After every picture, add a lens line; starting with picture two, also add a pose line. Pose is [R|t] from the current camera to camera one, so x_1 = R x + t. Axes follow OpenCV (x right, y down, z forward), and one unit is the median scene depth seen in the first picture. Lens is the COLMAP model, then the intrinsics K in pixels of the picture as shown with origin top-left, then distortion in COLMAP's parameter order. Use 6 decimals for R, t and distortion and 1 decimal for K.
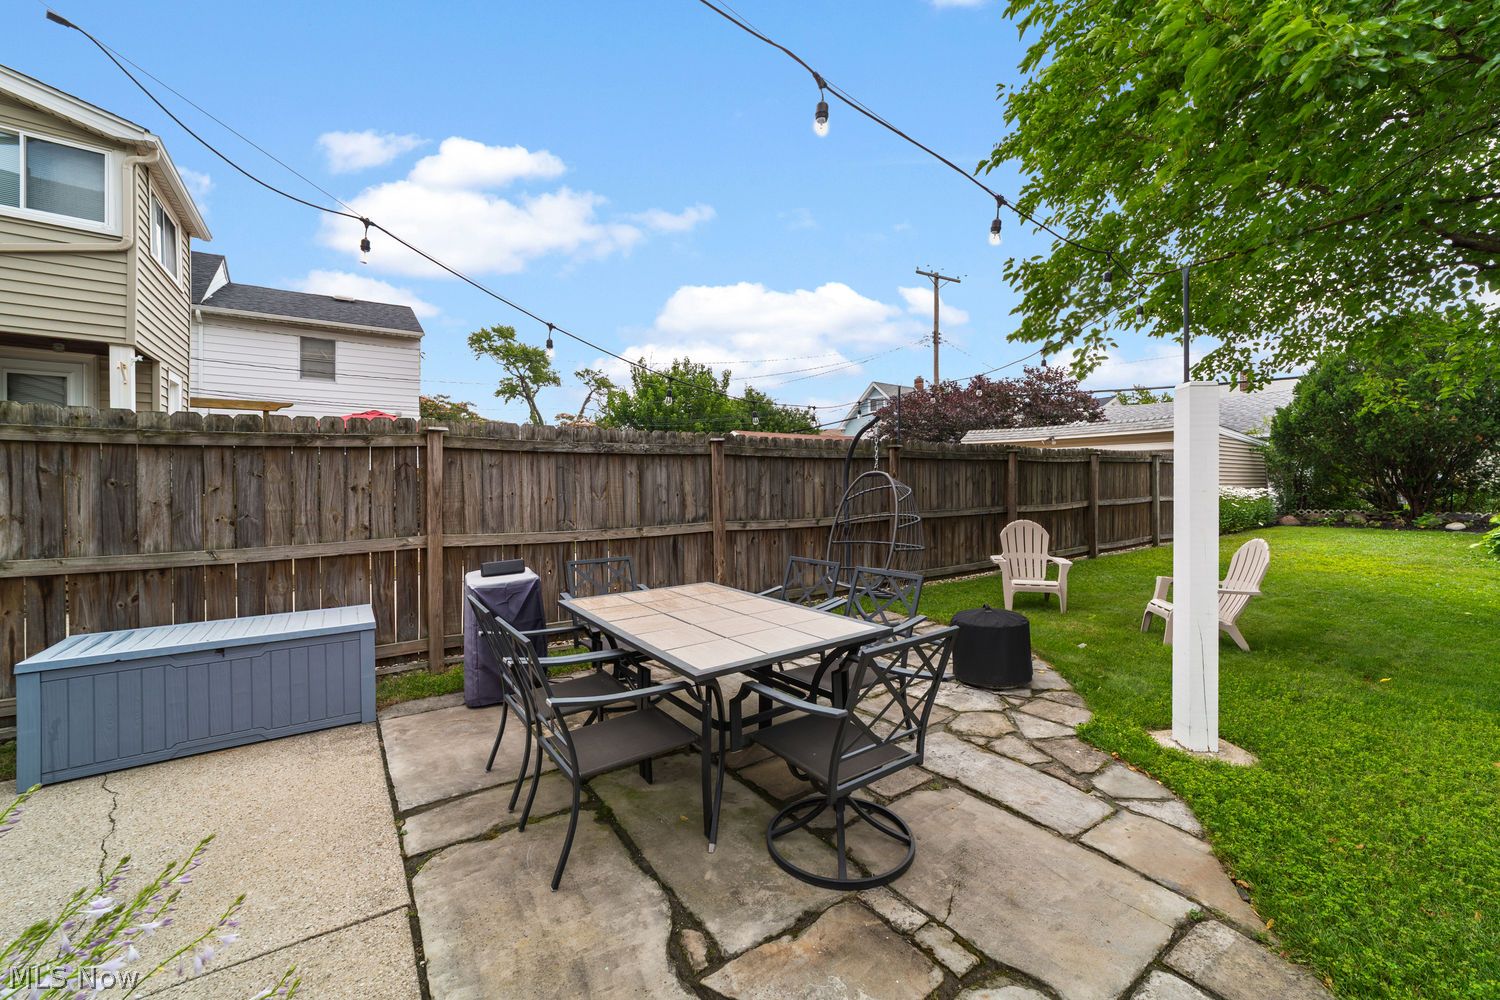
lens RADIAL K [[597.1, 0, 753.1], [0, 597.1, 485.6], [0, 0, 1]] dist [-0.005820, 0.000467]
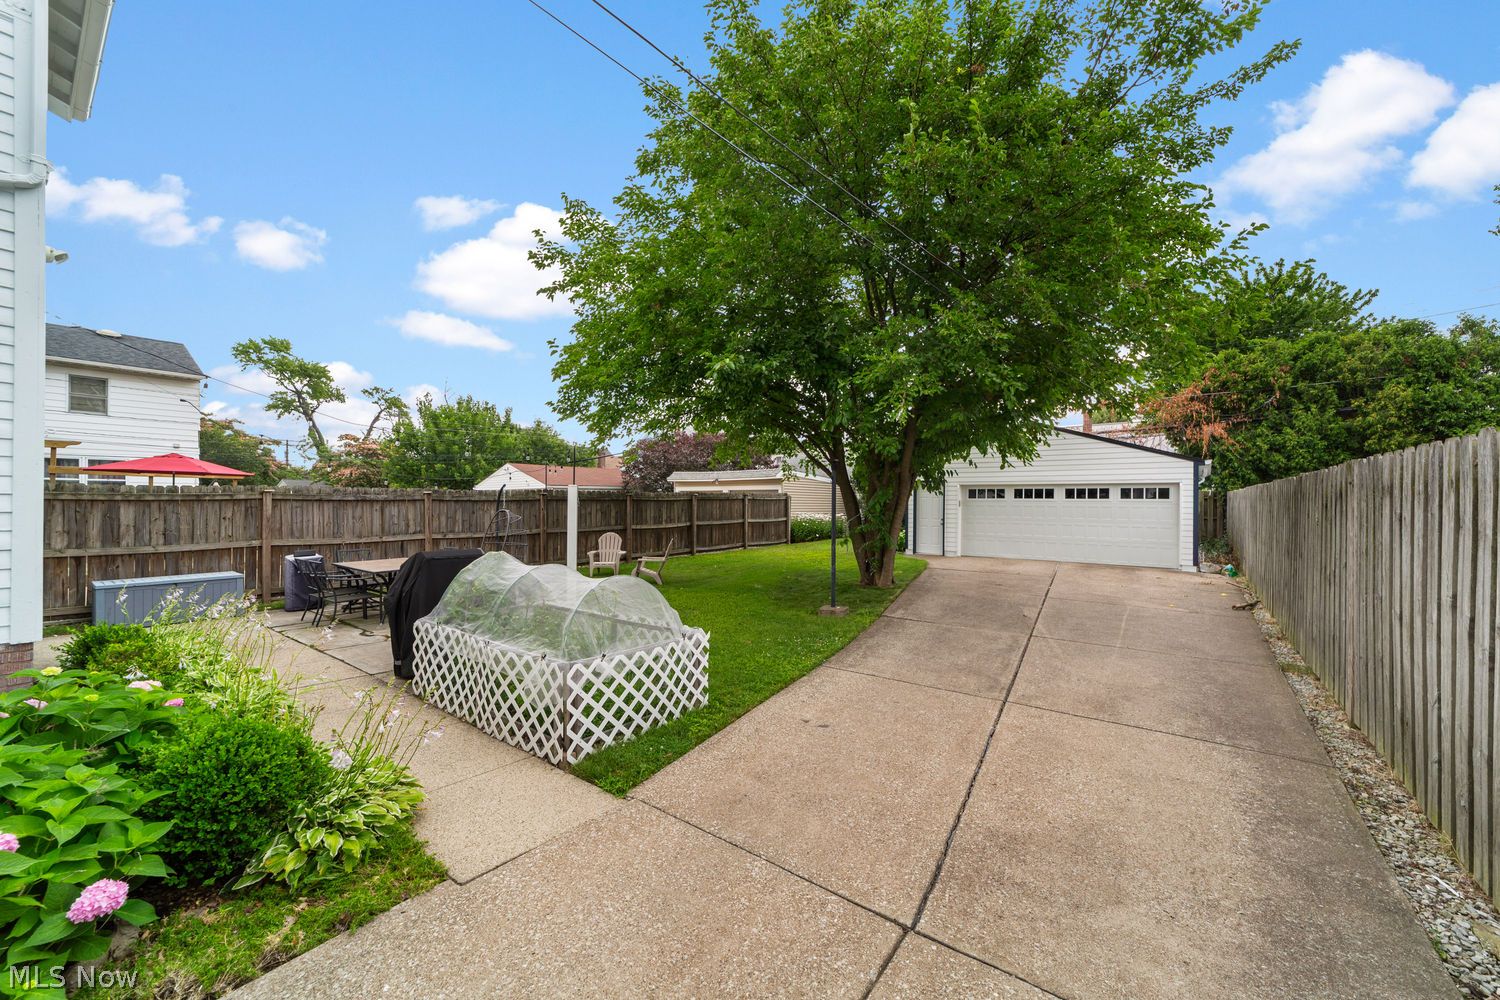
lens RADIAL K [[587.8, 0, 745.8], [0, 587.8, 502.4], [0, 0, 1]] dist [-0.013485, 0.009532]
pose [[0.958925, 0.007498, 0.283559, 0.434030], [-0.005954, 0.999962, -0.006306, -0.040124], [-0.283596, 0.004359, 0.958934, -1.254872]]
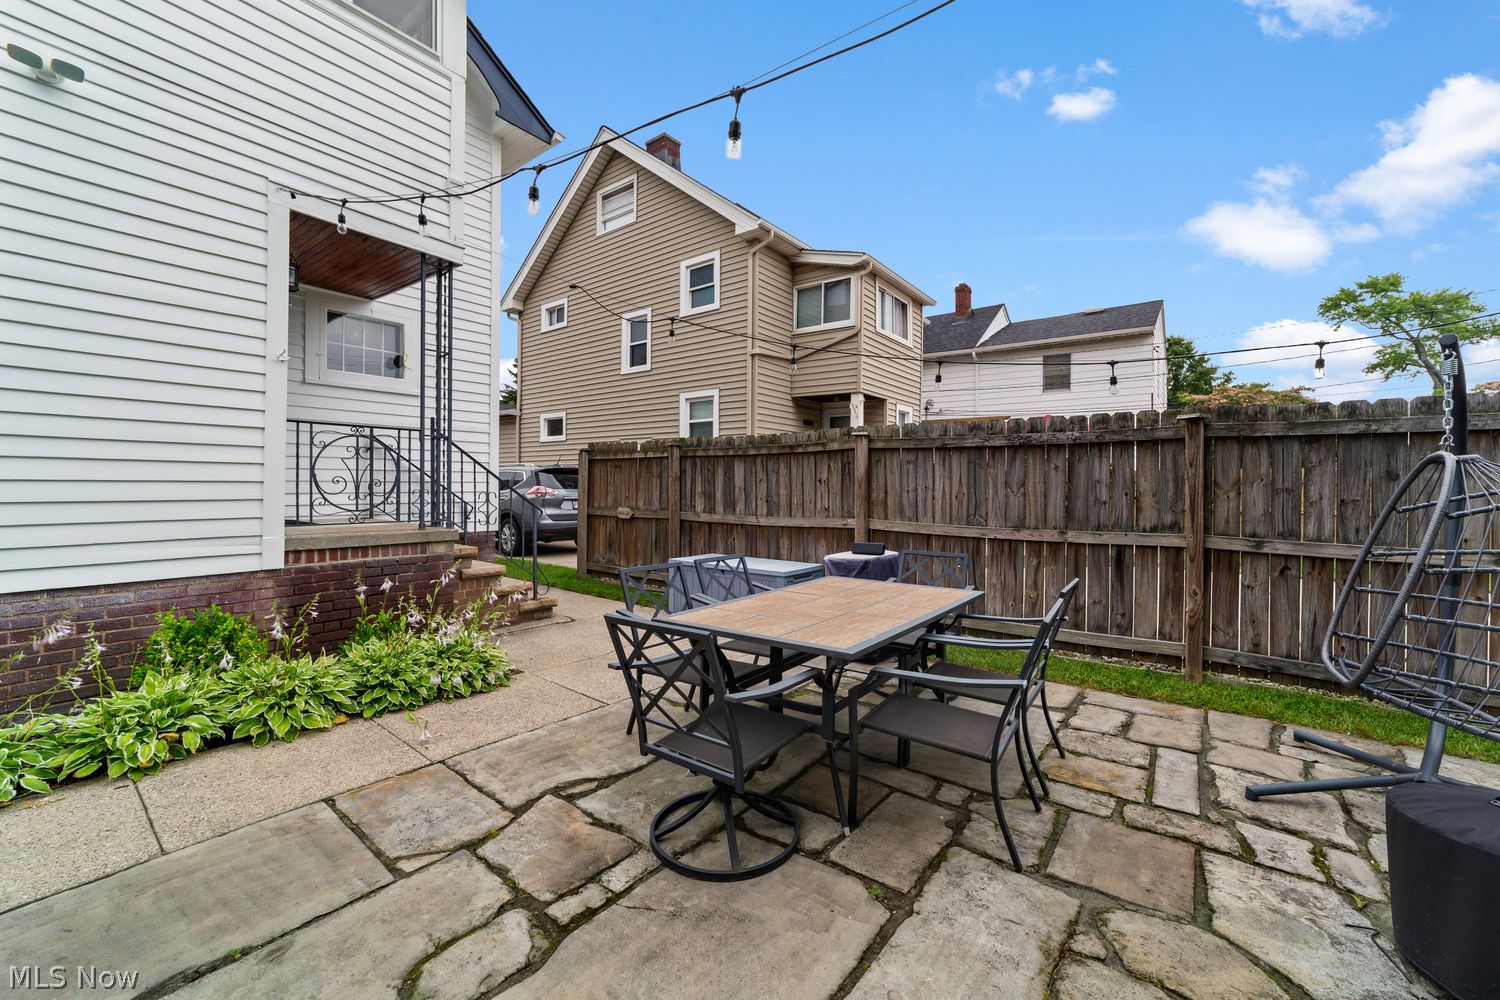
lens RADIAL K [[586.8, 0, 740.0], [0, 586.8, 483.1], [0, 0, 1]] dist [-0.002515, 0.000081]
pose [[0.297368, 0.006369, -0.954742, 0.473077], [-0.015886, 0.999872, 0.001722, 0.008798], [0.954631, 0.014655, 0.297431, 0.322349]]
